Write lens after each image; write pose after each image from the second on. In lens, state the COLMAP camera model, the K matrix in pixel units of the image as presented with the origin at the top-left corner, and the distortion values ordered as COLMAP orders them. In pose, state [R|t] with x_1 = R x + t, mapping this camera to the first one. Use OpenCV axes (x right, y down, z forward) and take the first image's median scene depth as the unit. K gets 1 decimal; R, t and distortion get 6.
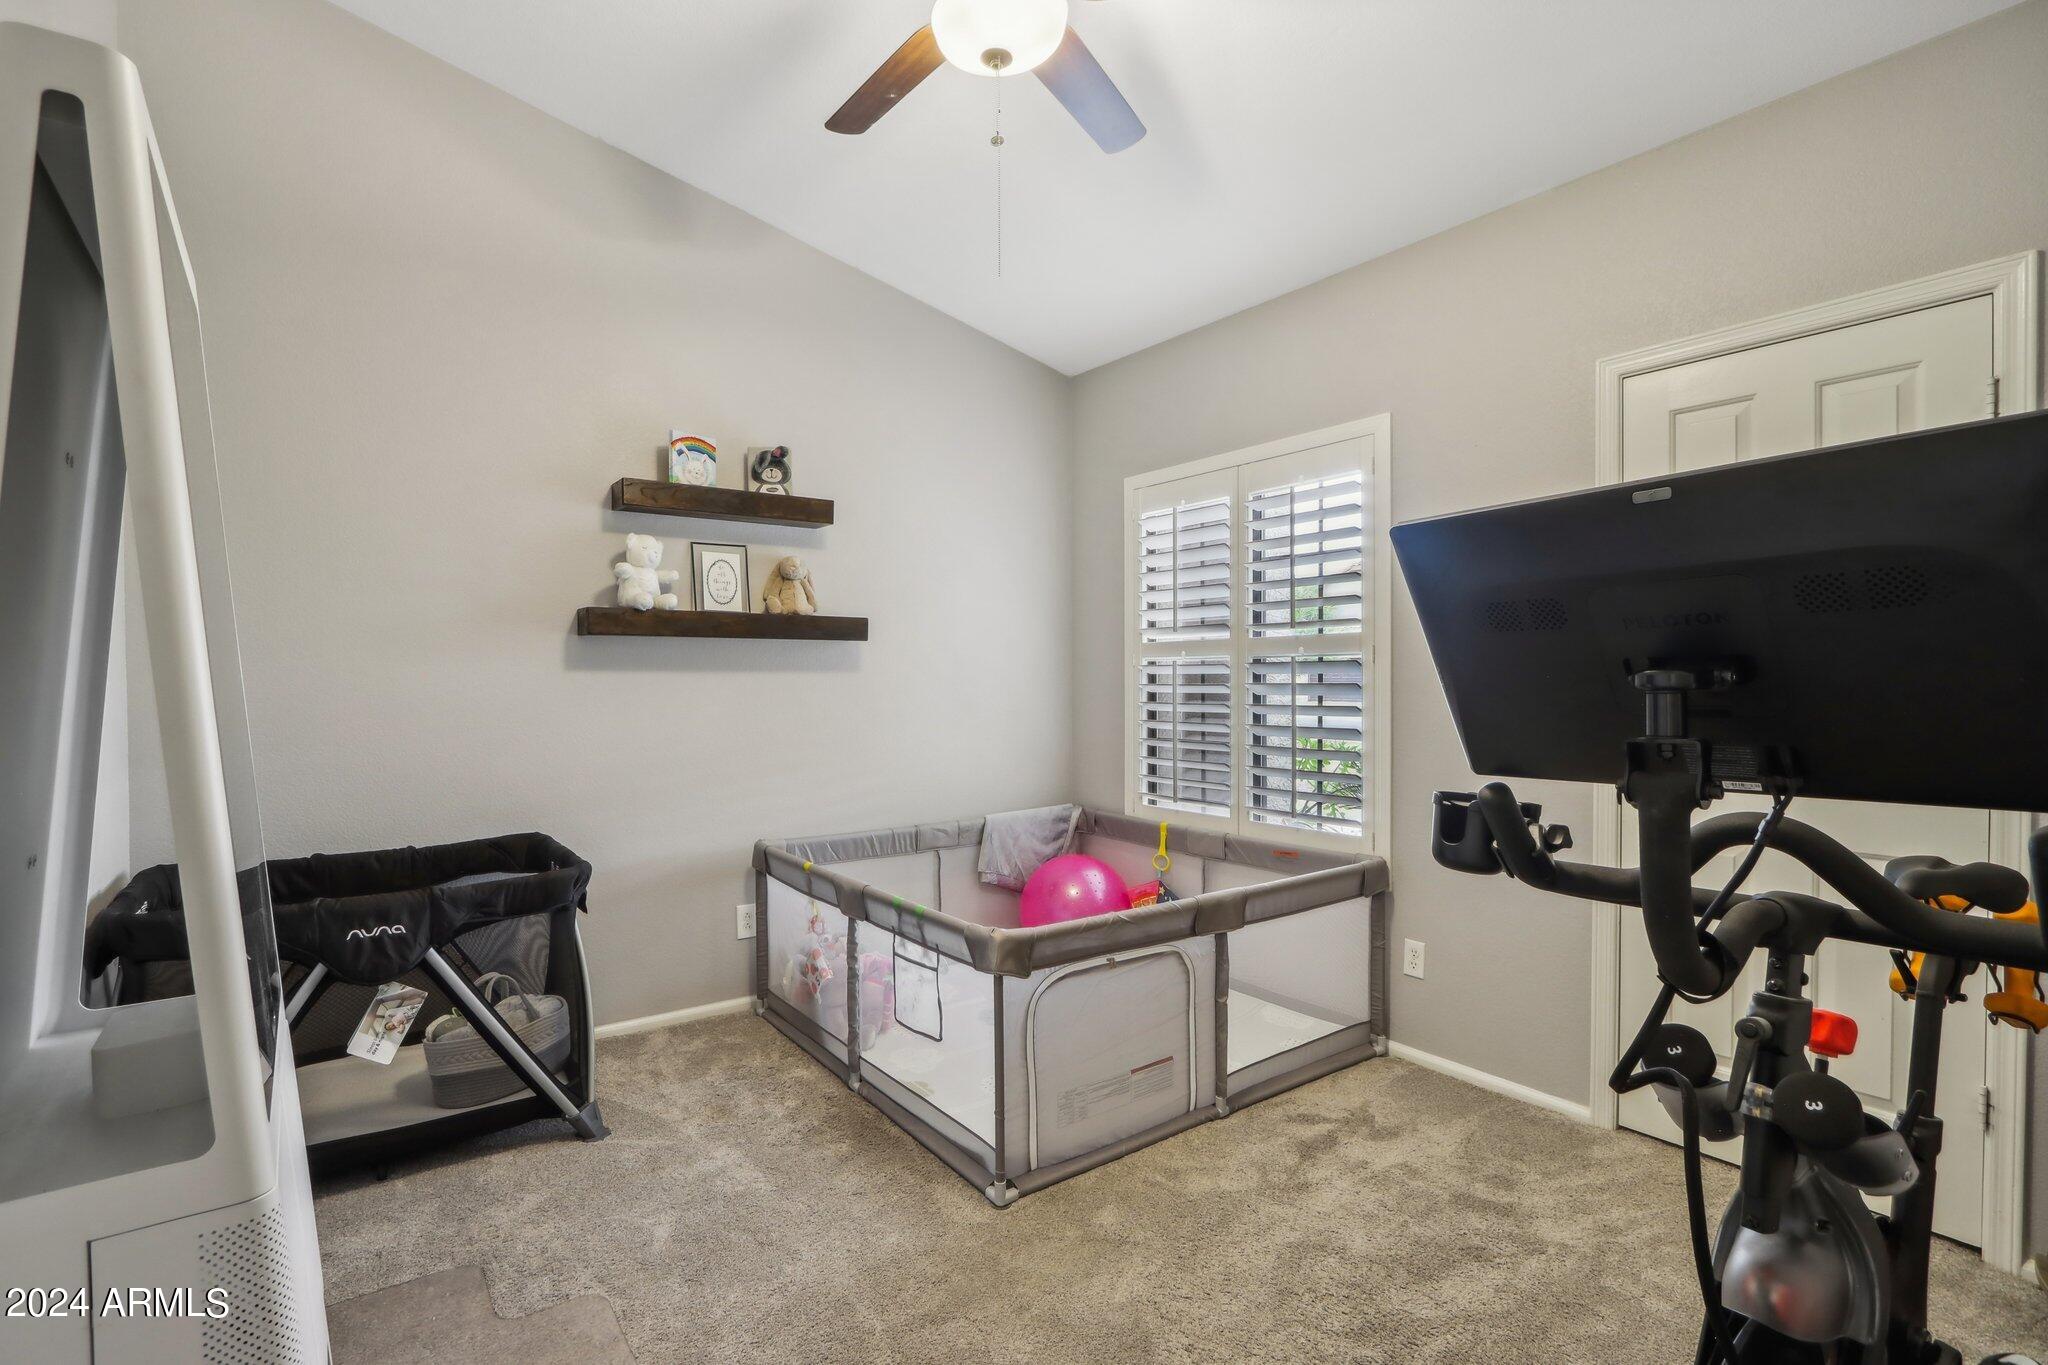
lens RADIAL K [[961.7, 0, 998.1], [0, 961.7, 694.2], [0, 0, 1]] dist [-0.011513, 0.000742]
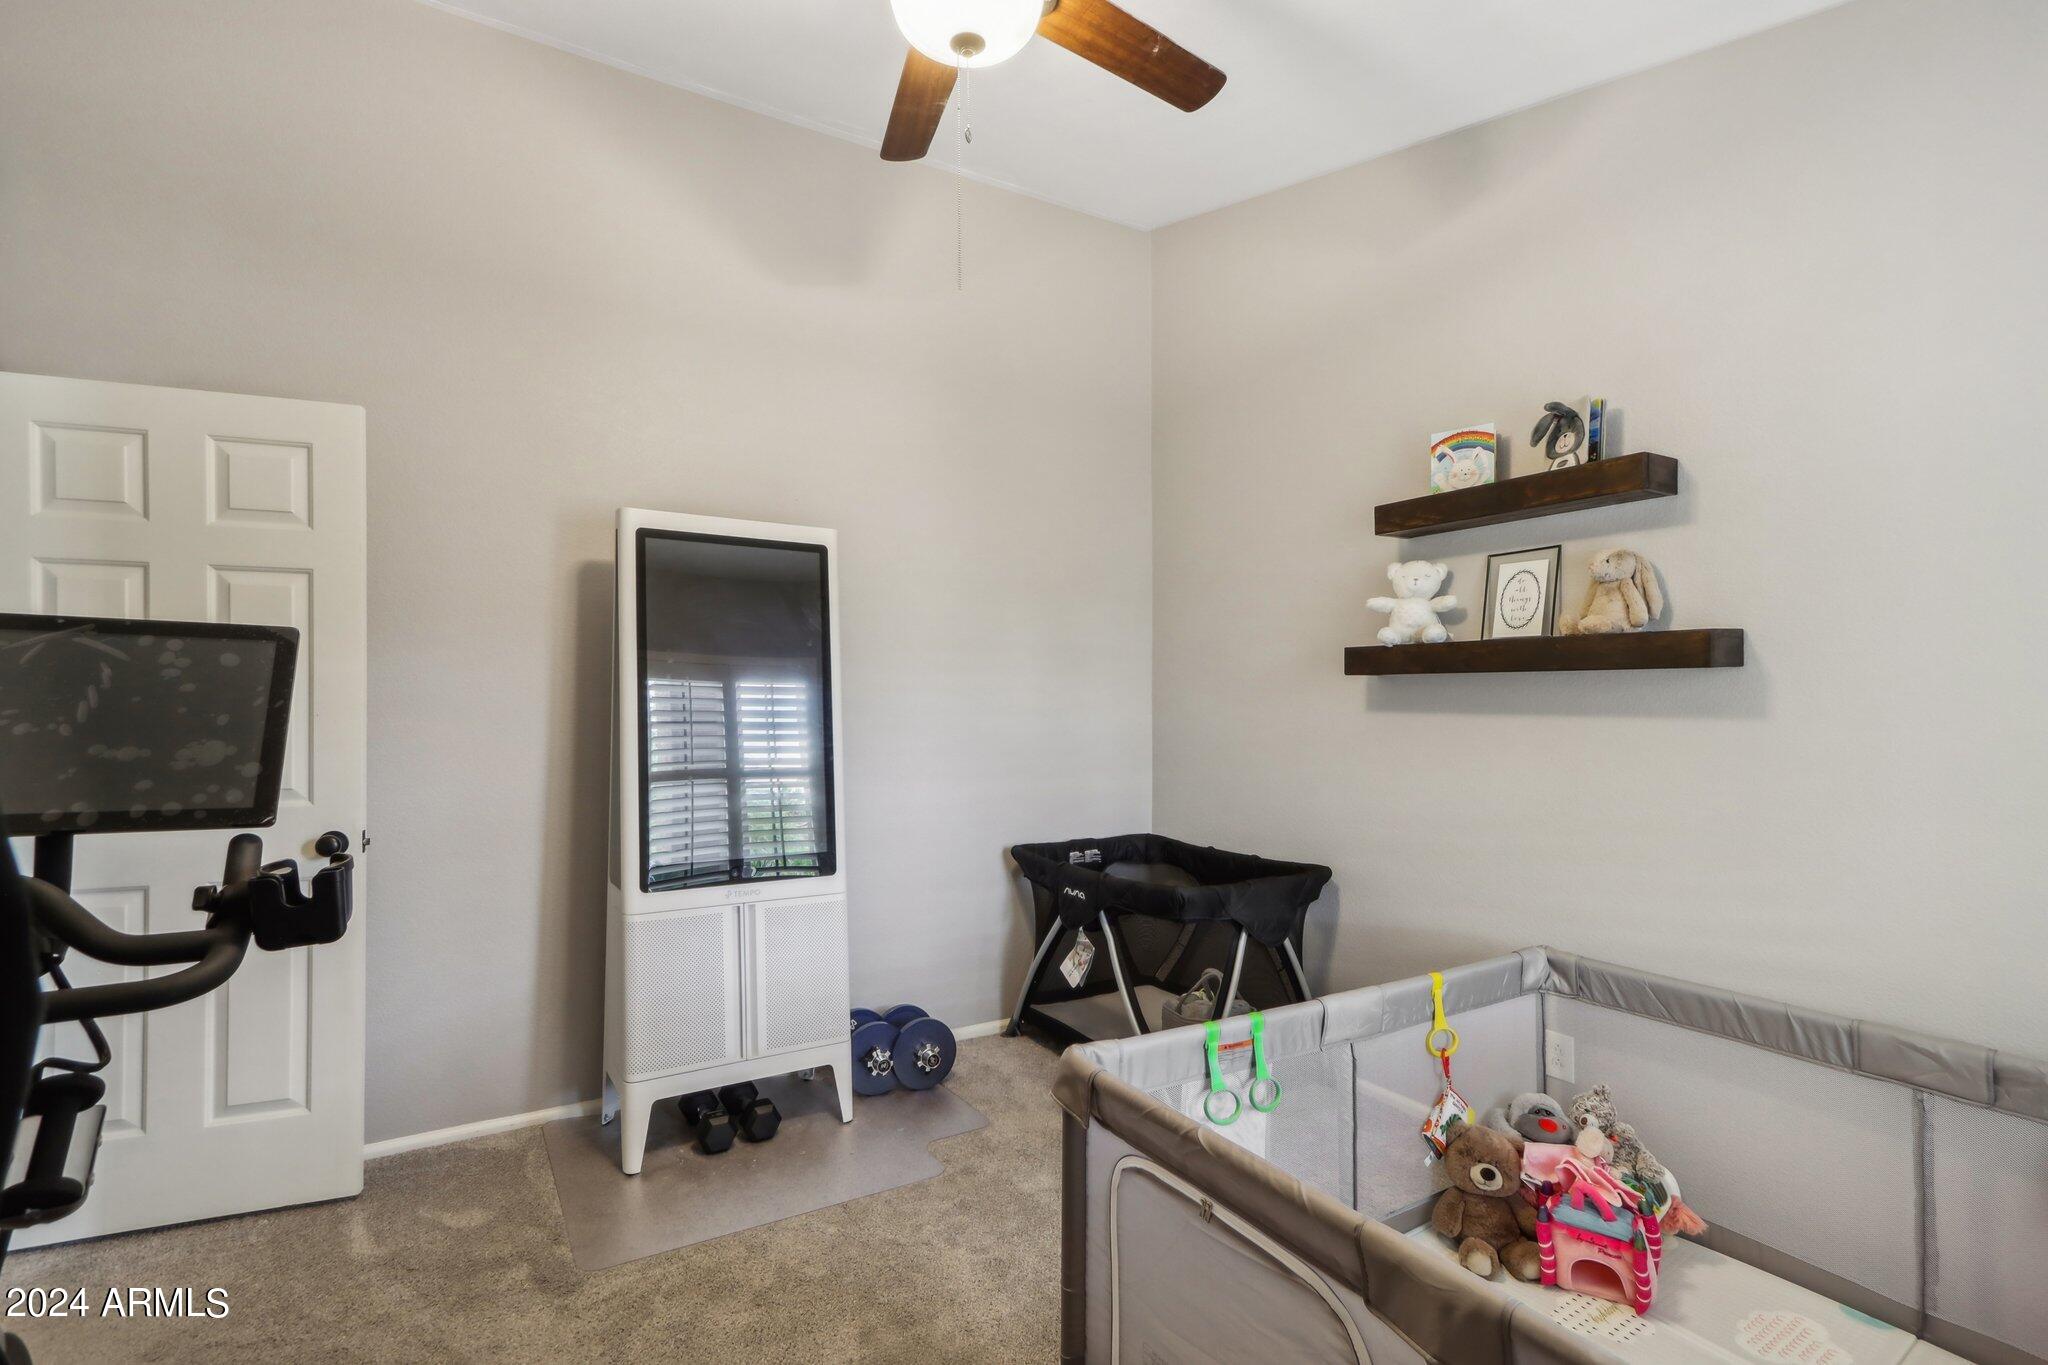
lens RADIAL K [[961.7, 0, 998.1], [0, 961.7, 694.2], [0, 0, 1]] dist [-0.011513, 0.000742]
pose [[-0.079511, -0.004065, -0.996826, 0.530127], [-0.028431, 0.999594, -0.001809, -0.028187], [0.996428, 0.028197, -0.079594, 0.662869]]
